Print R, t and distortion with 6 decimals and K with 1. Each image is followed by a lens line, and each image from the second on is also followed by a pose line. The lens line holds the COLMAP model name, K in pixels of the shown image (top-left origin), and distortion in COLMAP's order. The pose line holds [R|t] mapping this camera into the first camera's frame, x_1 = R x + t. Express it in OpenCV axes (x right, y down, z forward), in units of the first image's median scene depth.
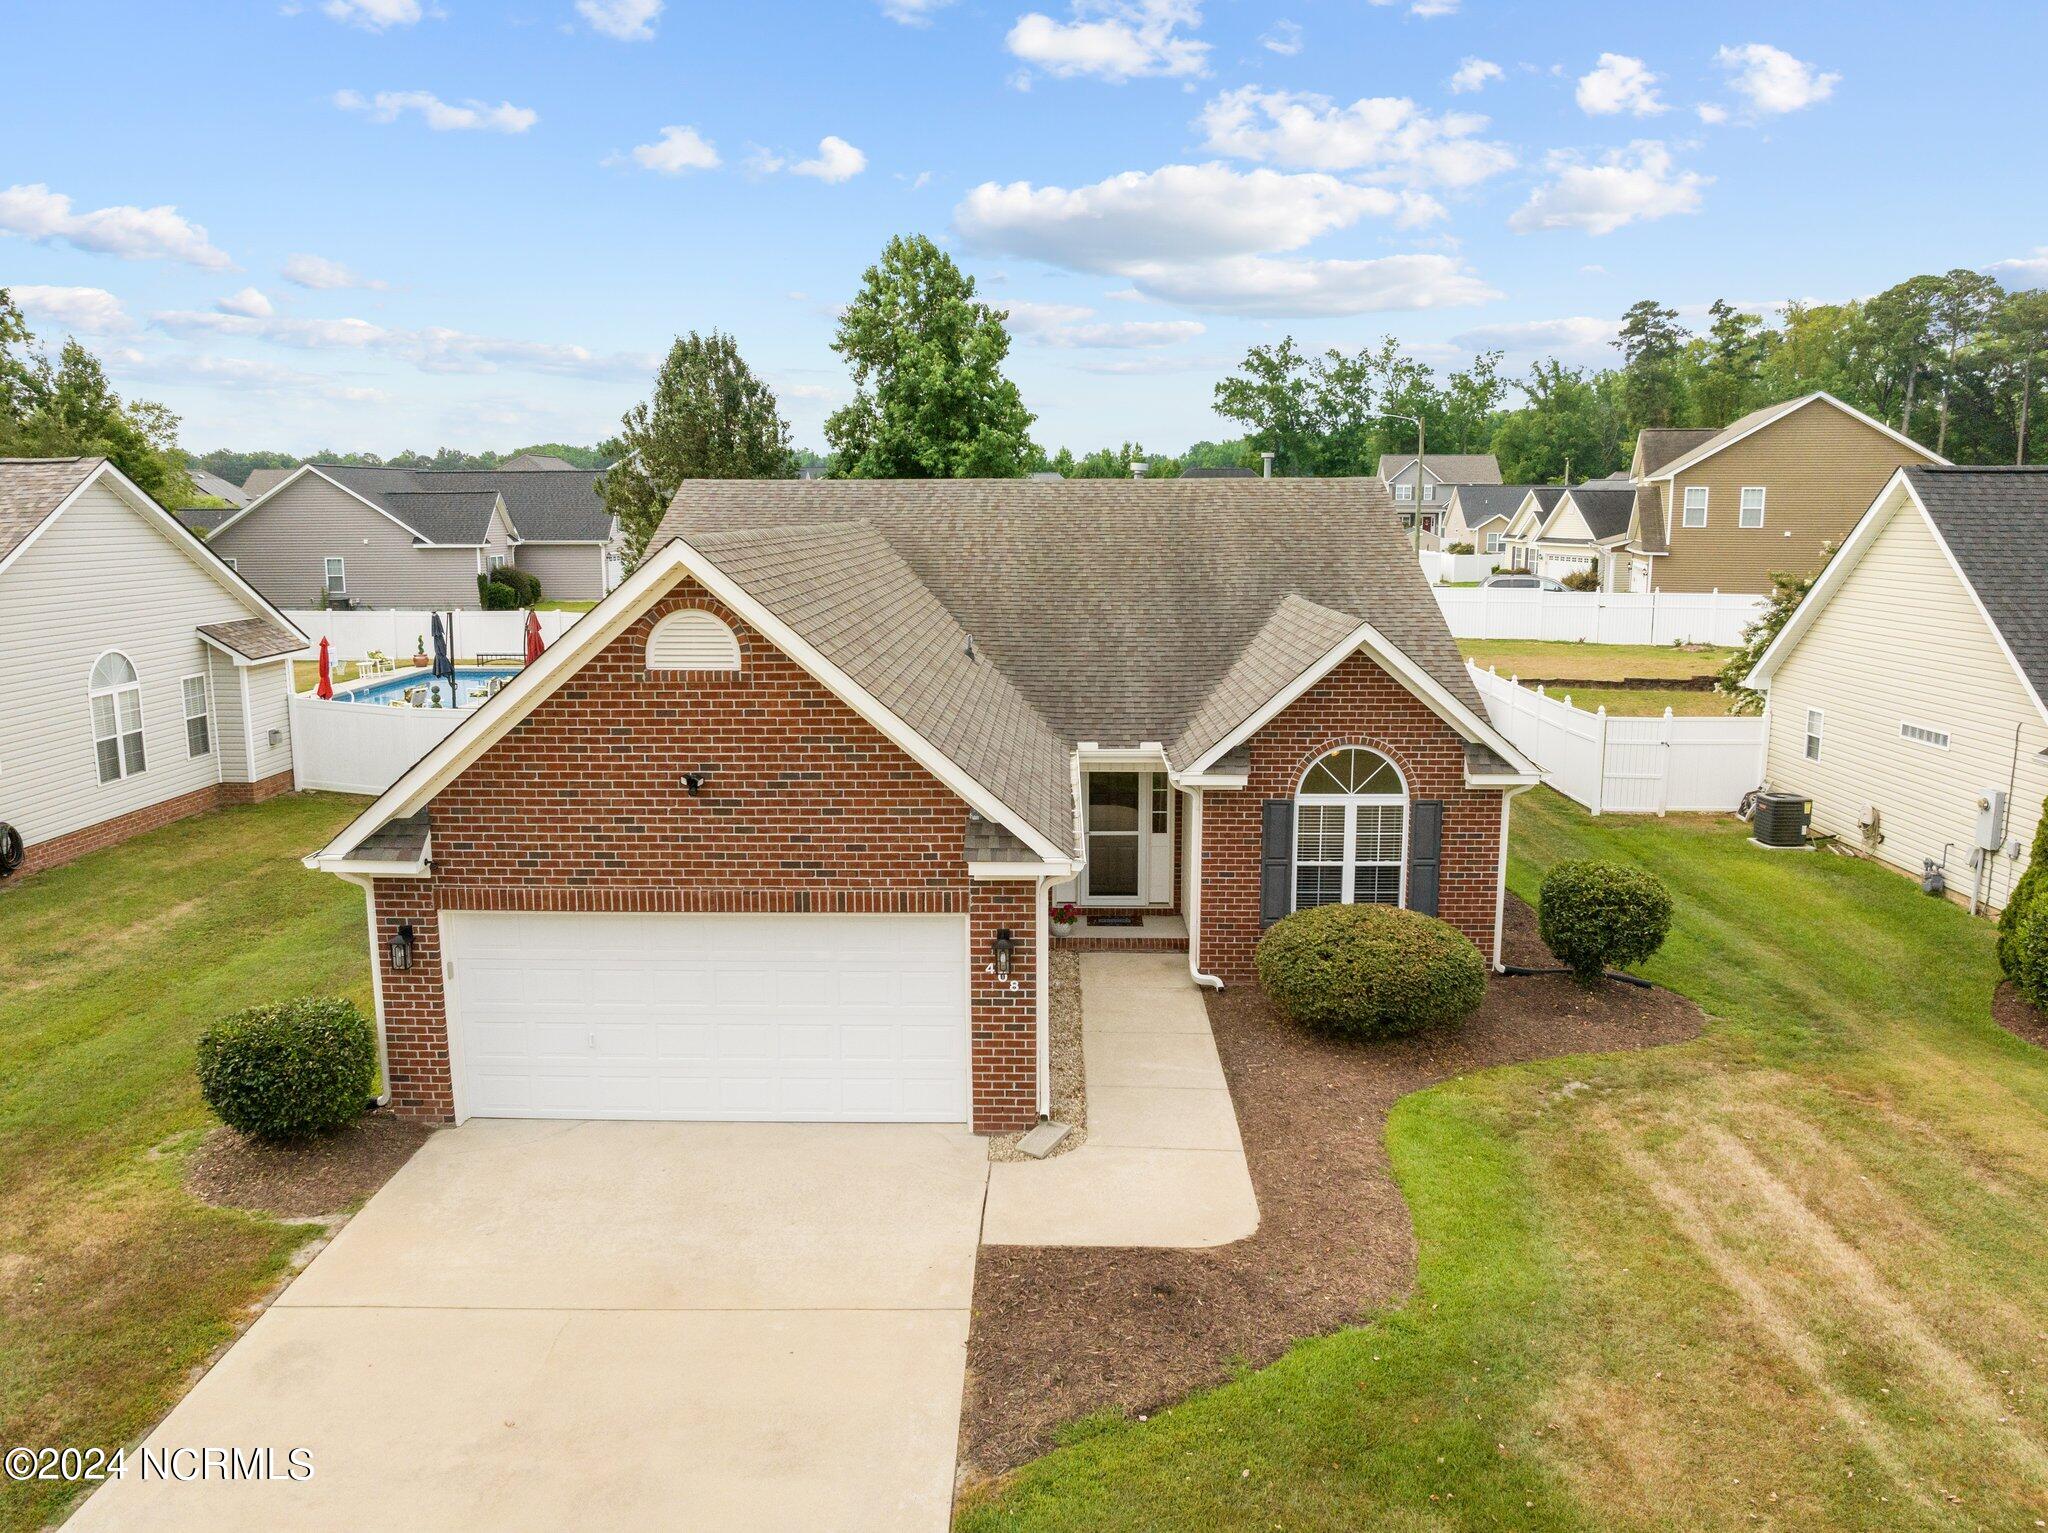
lens RADIAL K [[1458.1, 0, 1020.0], [0, 1458.1, 750.6], [0, 0, 1]] dist [-0.035386, 0.000232]
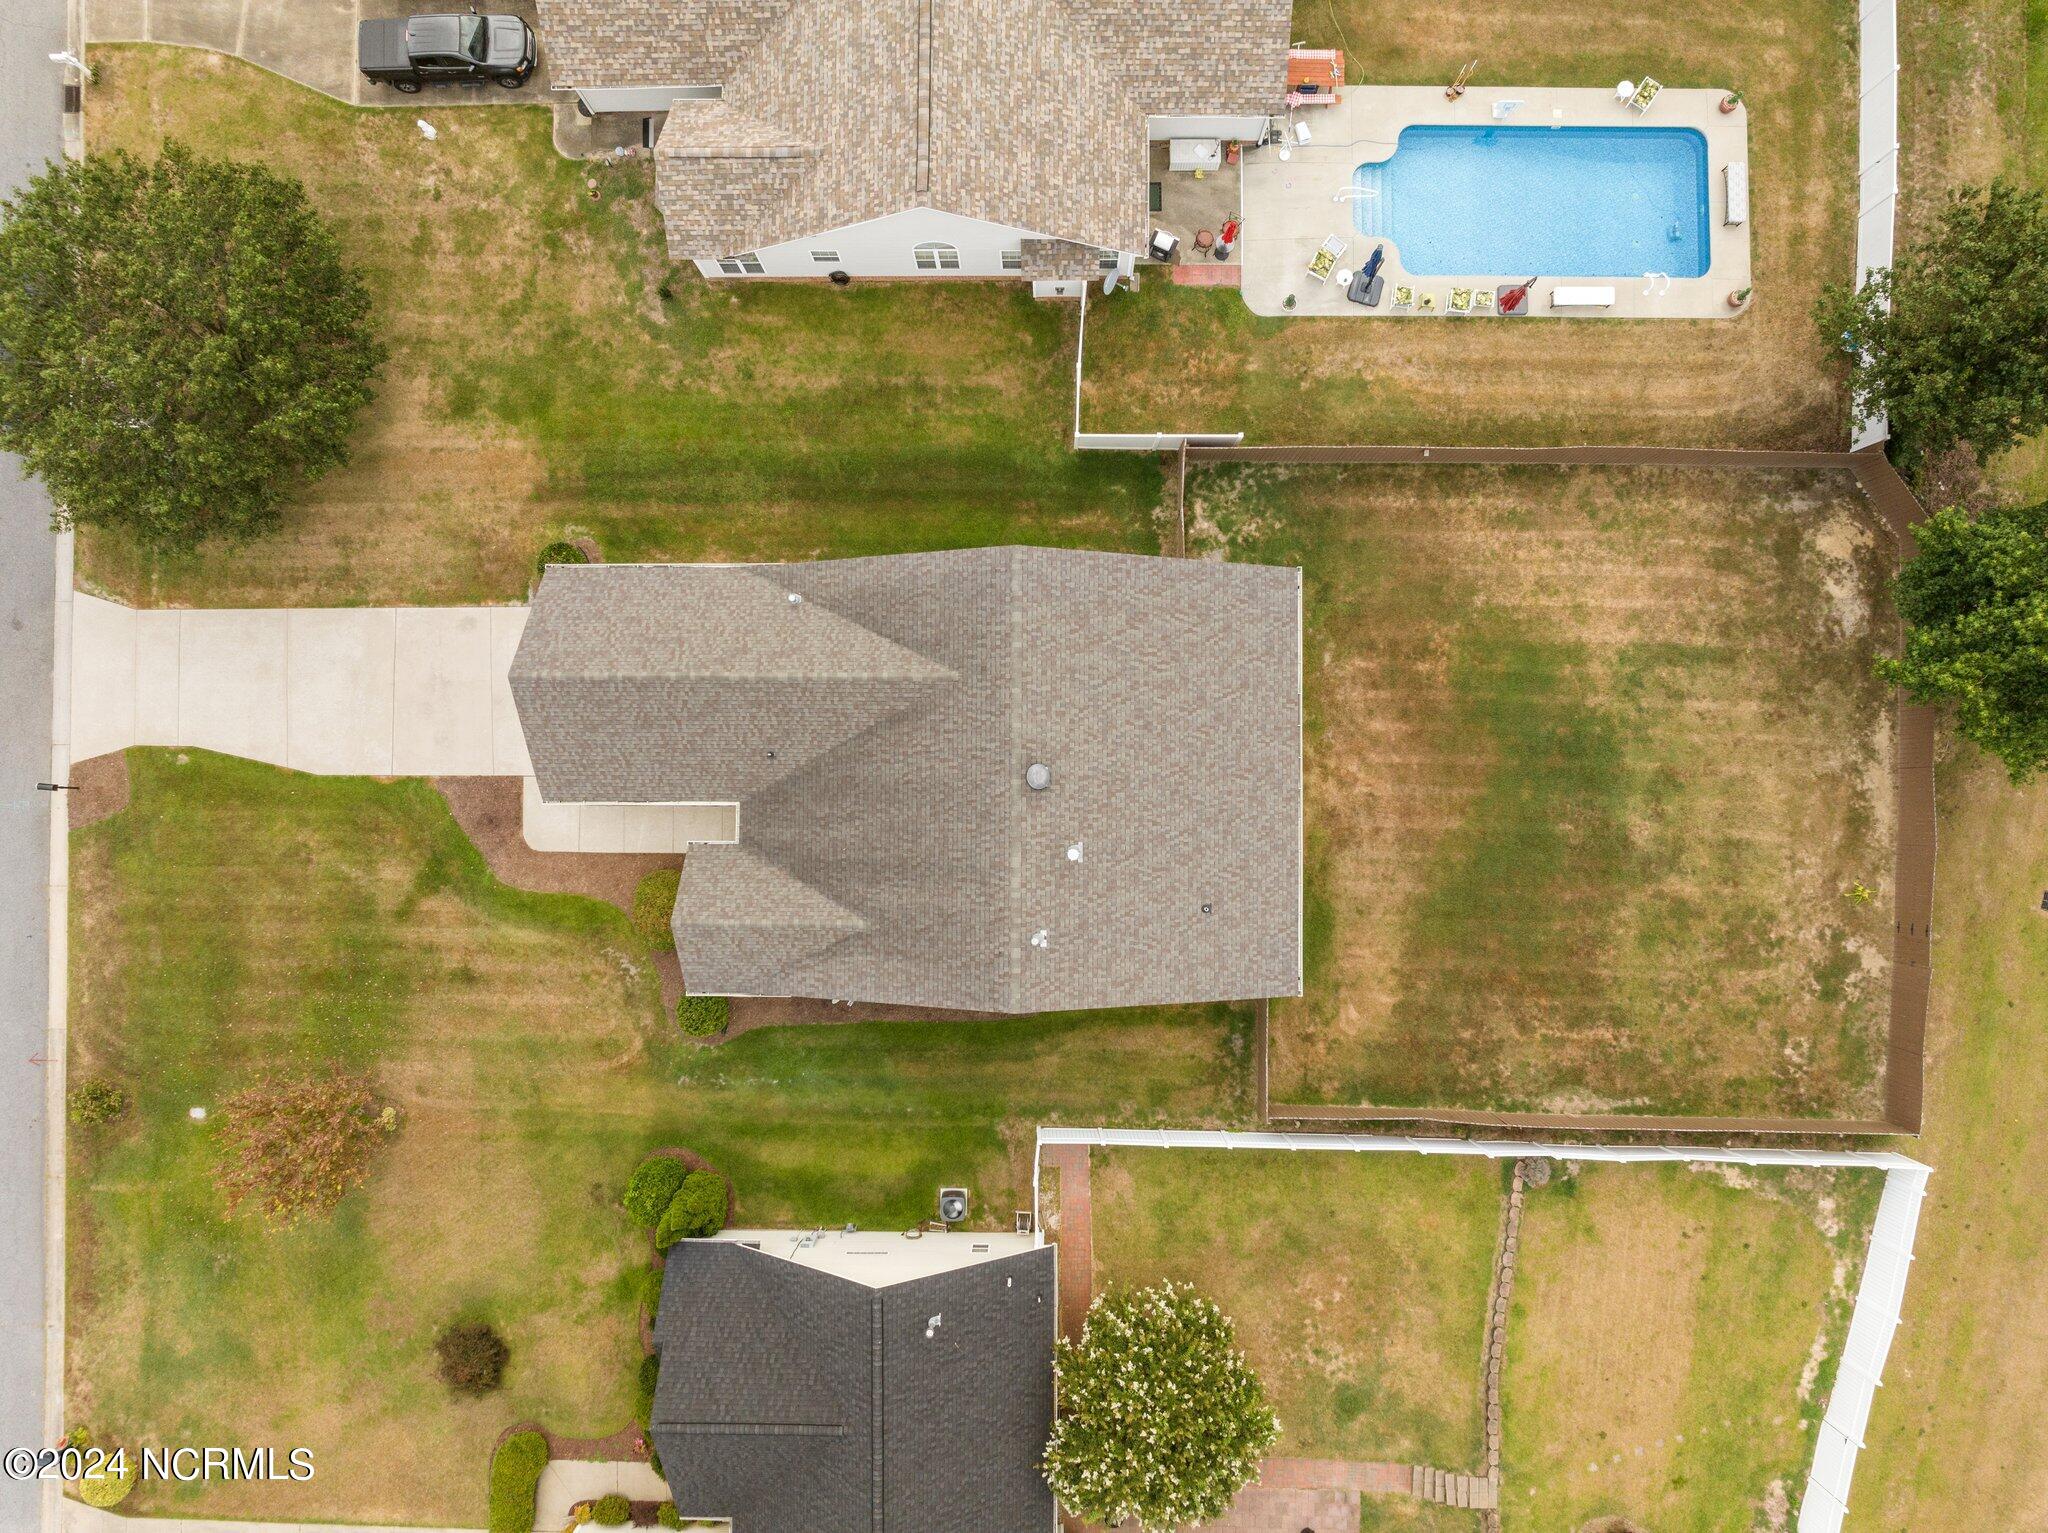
lens RADIAL K [[1448.0, 0, 1024.0], [0, 1448.0, 766.5], [0, 0, 1]] dist [-0.033972, -0.008043]
pose [[0.026561, 0.999307, -0.026069, 0.036977], [-0.155737, 0.029896, 0.987346, -1.557291], [0.987441, -0.022166, 0.156423, 0.727872]]
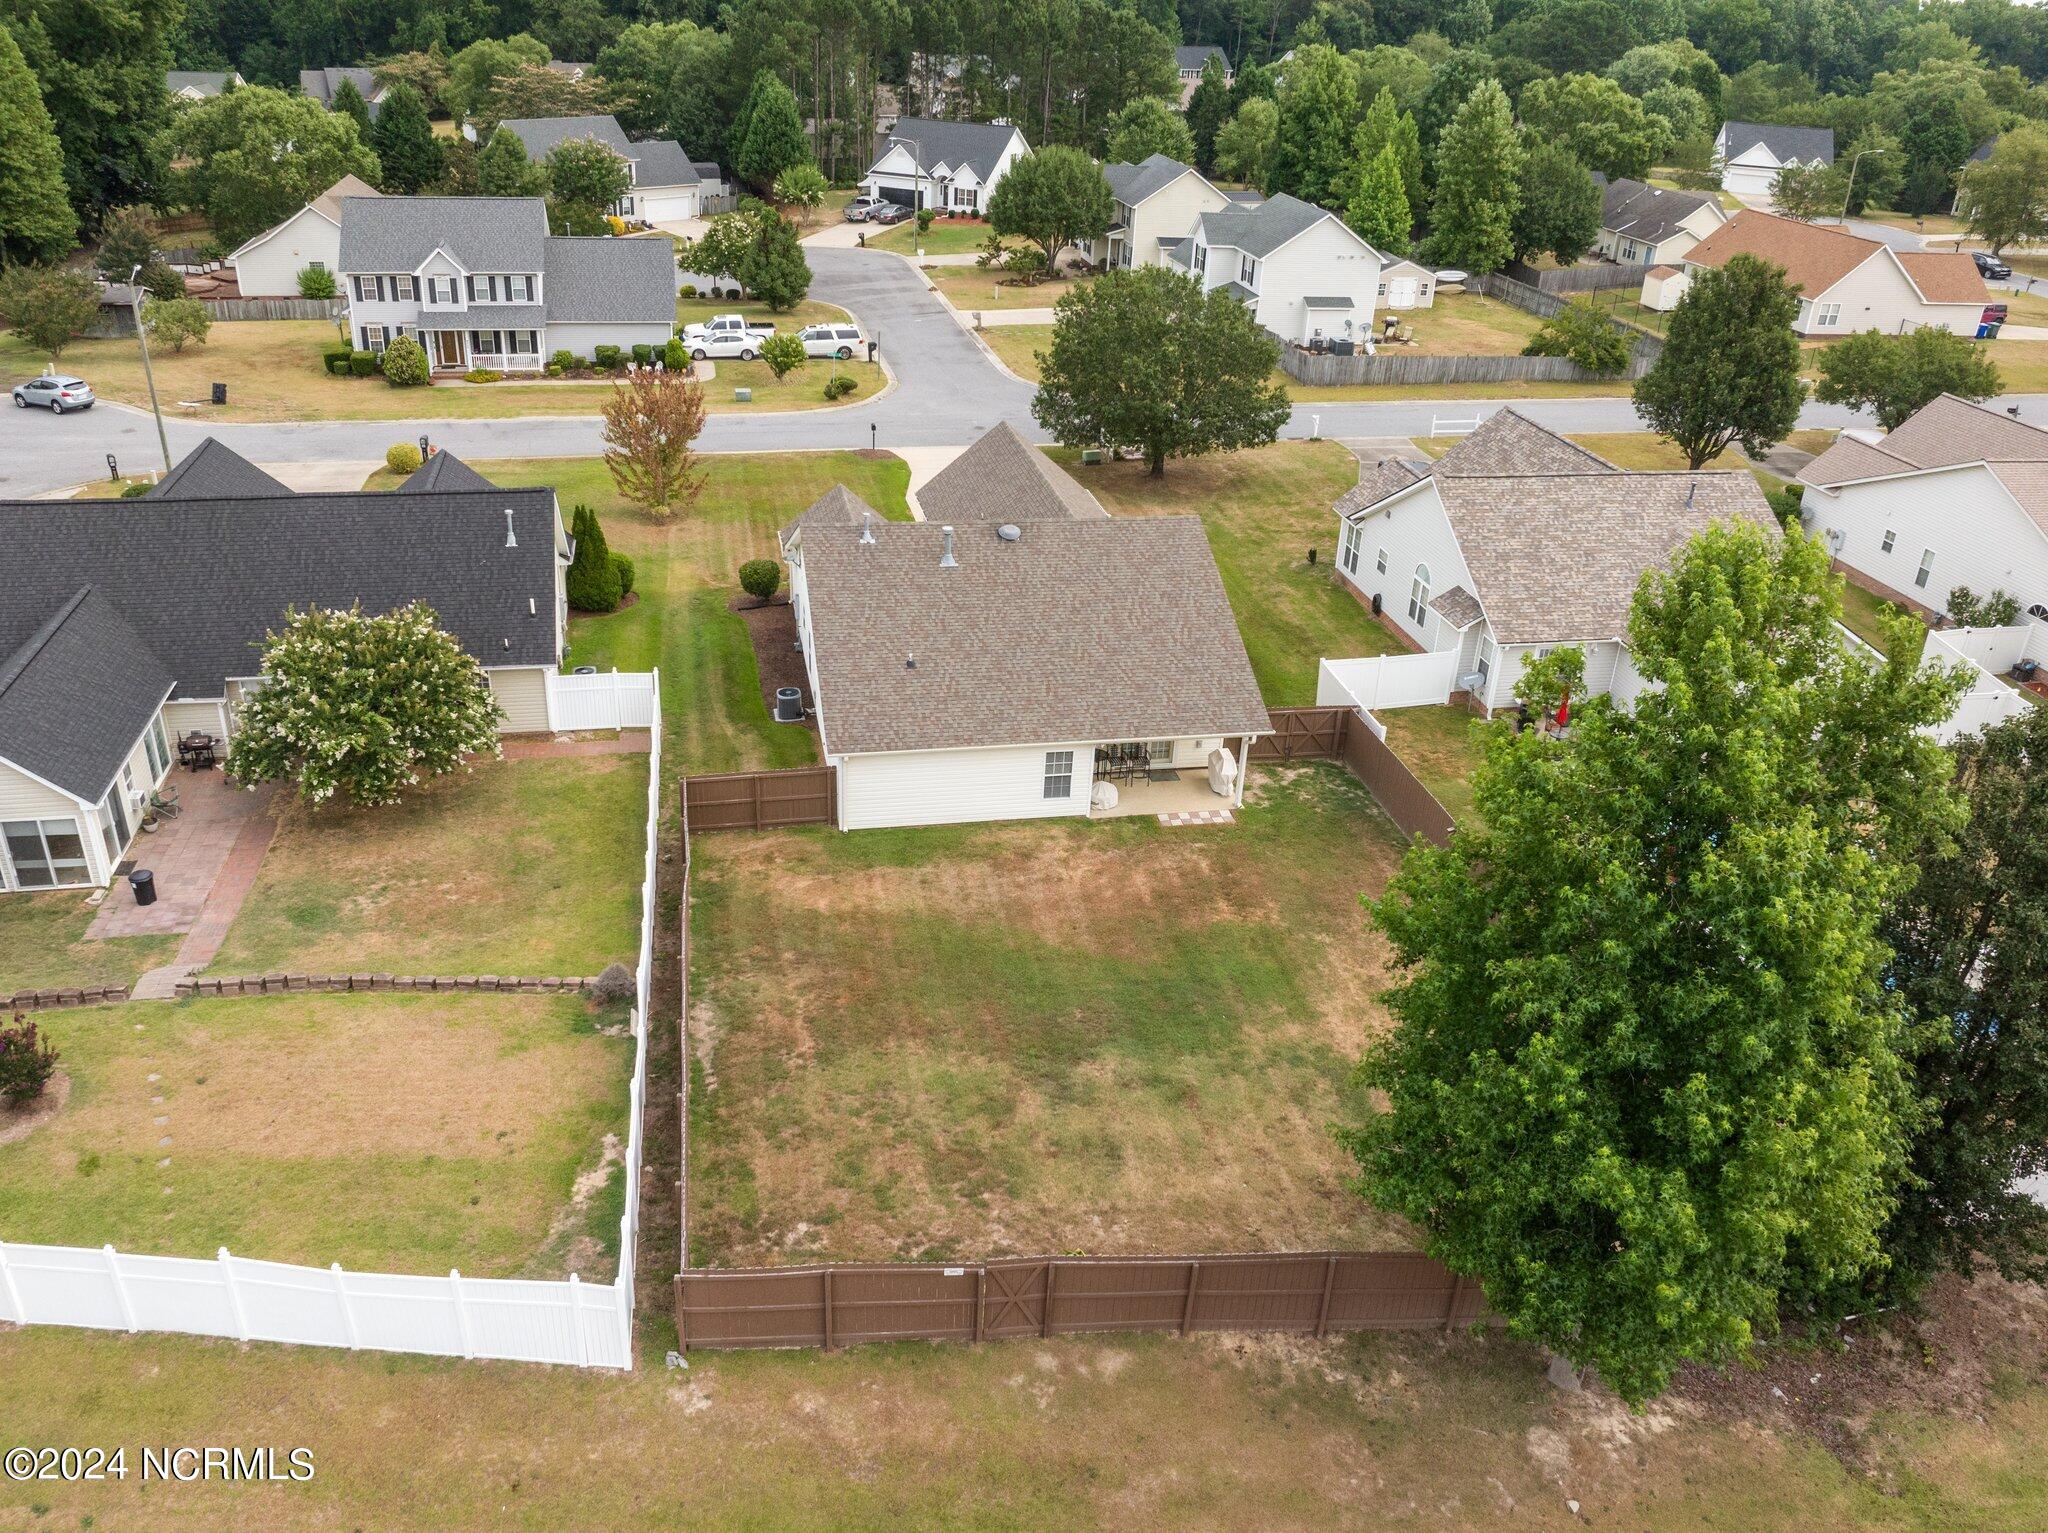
lens RADIAL K [[1448.0, 0, 1024.0], [0, 1448.0, 766.5], [0, 0, 1]] dist [-0.033972, -0.008043]
pose [[-0.971812, 0.080312, -0.221656, 0.371779], [-0.087029, 0.751576, 0.653880, -0.999623], [0.219106, 0.654739, -0.723401, 2.300341]]
